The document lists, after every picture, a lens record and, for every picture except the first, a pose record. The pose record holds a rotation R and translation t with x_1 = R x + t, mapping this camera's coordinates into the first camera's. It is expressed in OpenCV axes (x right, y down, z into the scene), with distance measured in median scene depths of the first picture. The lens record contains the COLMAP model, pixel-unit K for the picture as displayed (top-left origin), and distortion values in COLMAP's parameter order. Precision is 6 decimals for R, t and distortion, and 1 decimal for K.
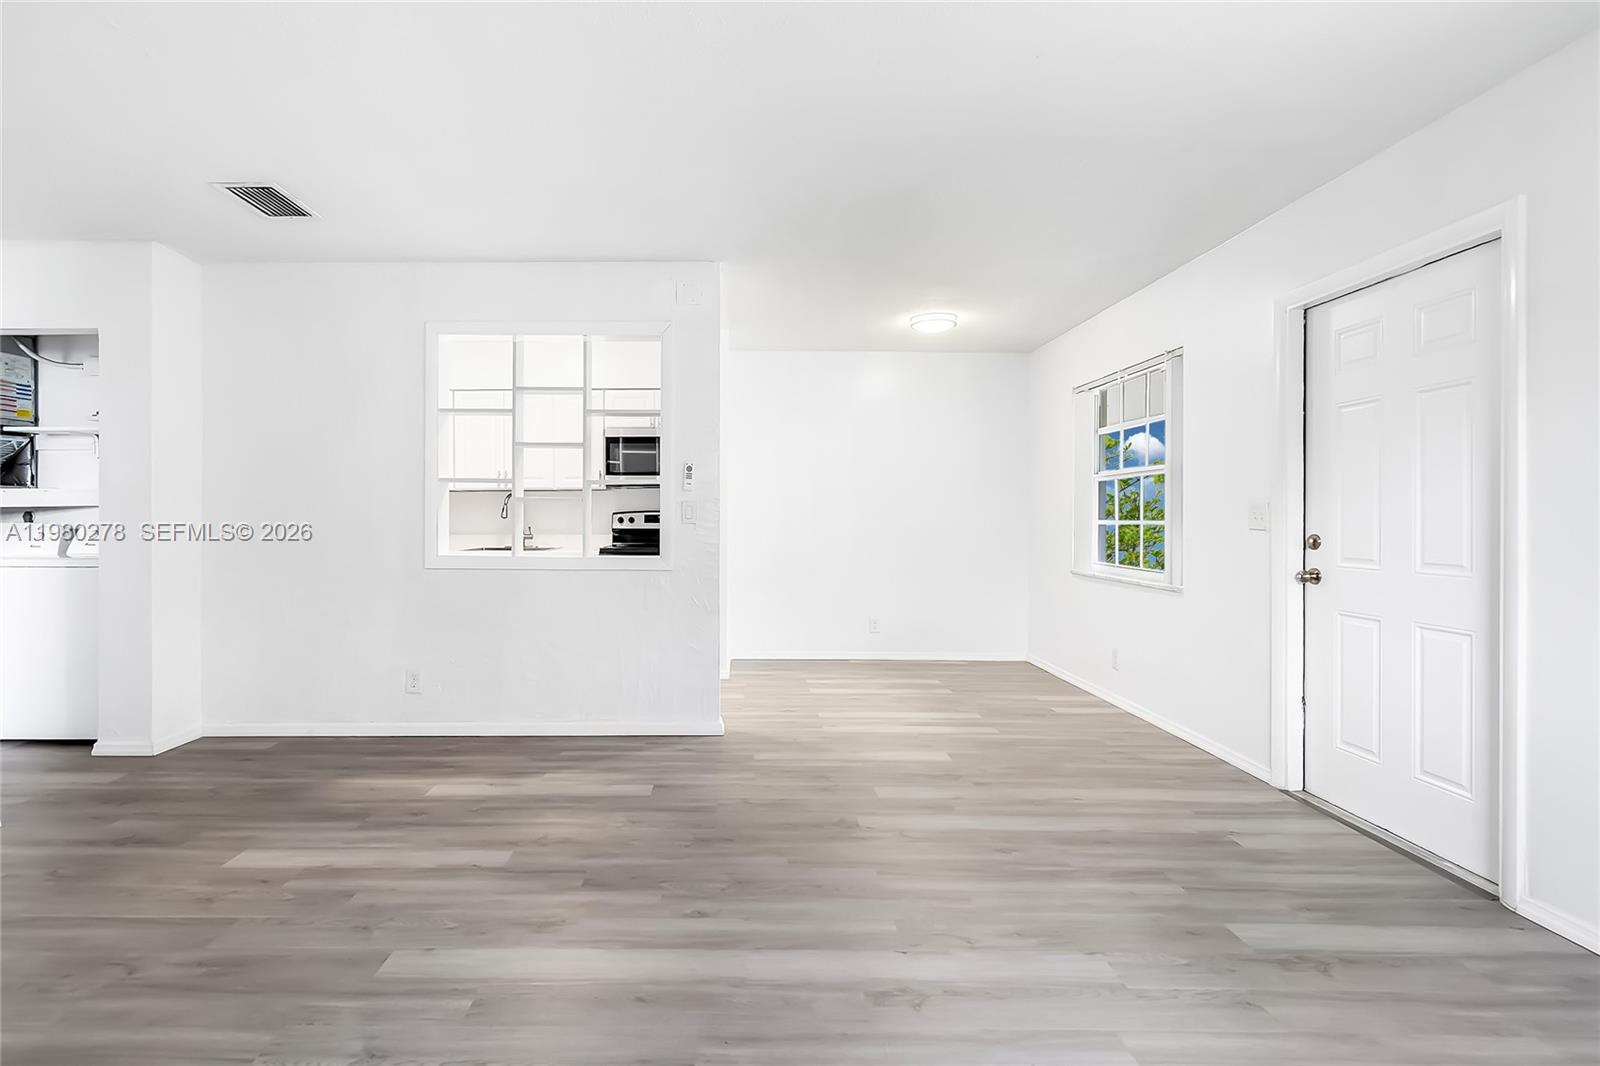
lens RADIAL K [[763.5, 0, 793.2], [0, 763.5, 517.2], [0, 0, 1]] dist [-0.001884, 0.000219]
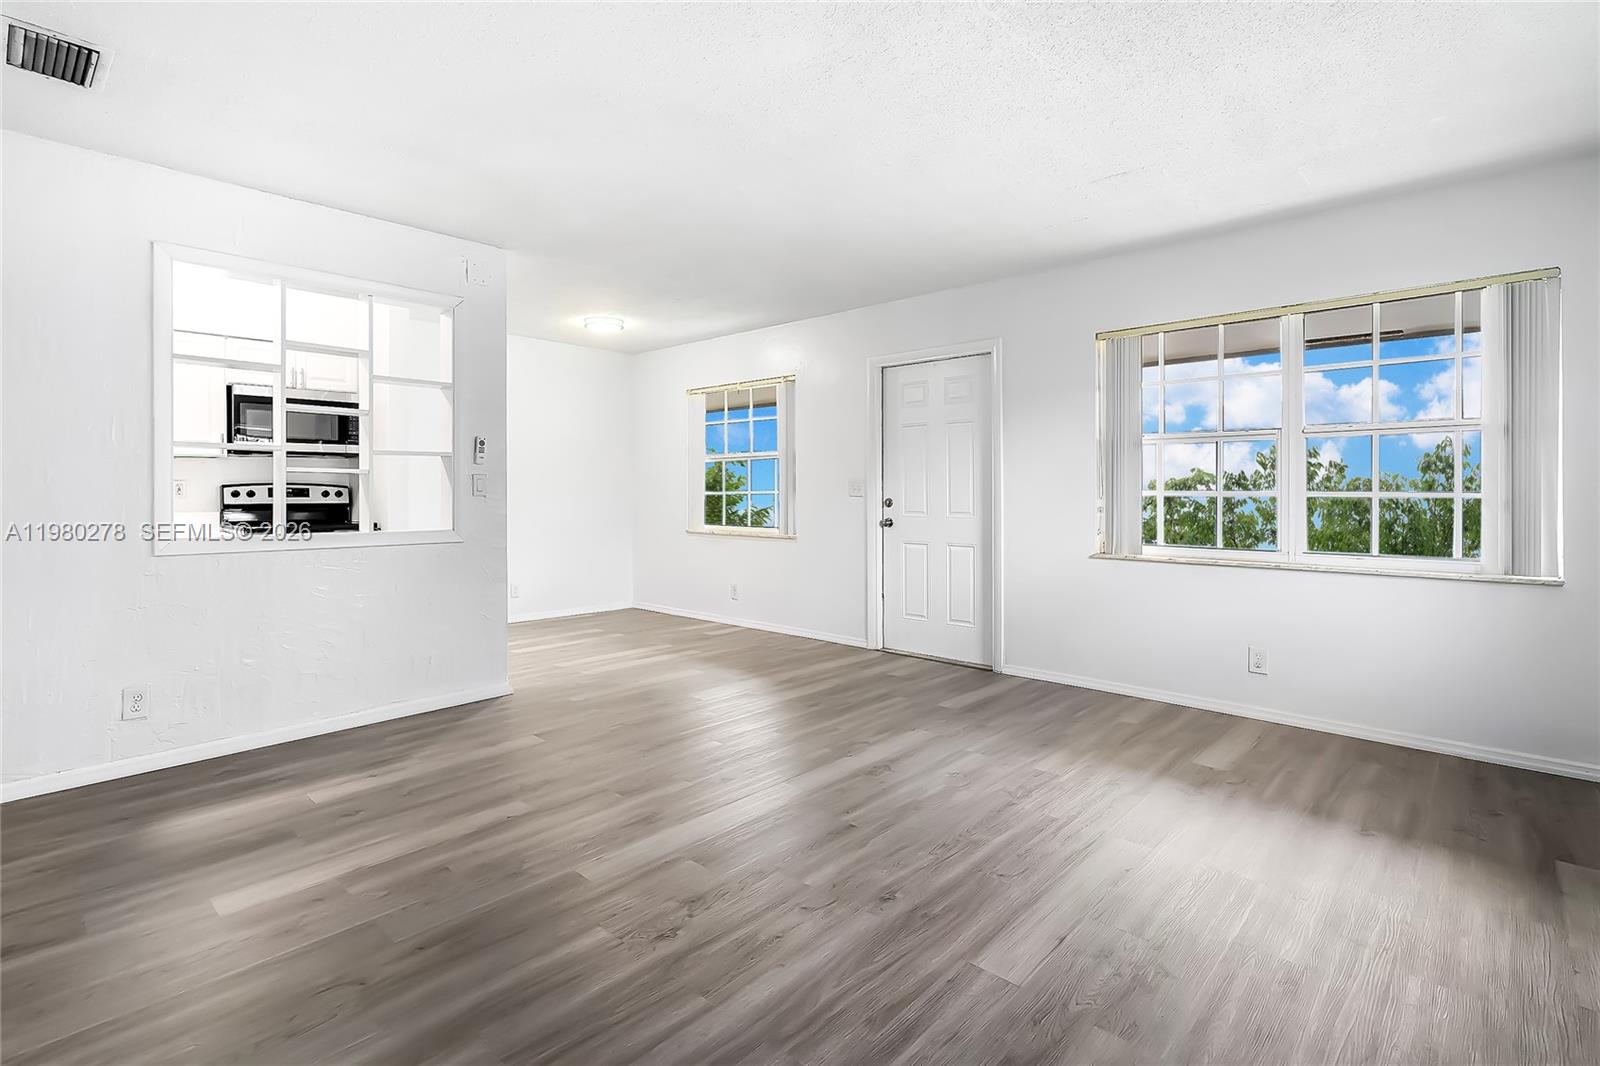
lens RADIAL K [[741.7, 0, 798.5], [0, 741.7, 486.8], [0, 0, 1]] dist [-0.002298, 0.000155]
pose [[0.681220, 0.000278, 0.732079, -0.700841], [0.002897, 0.999991, -0.003076, 0.000536], [-0.732073, 0.004216, 0.681213, 0.000134]]
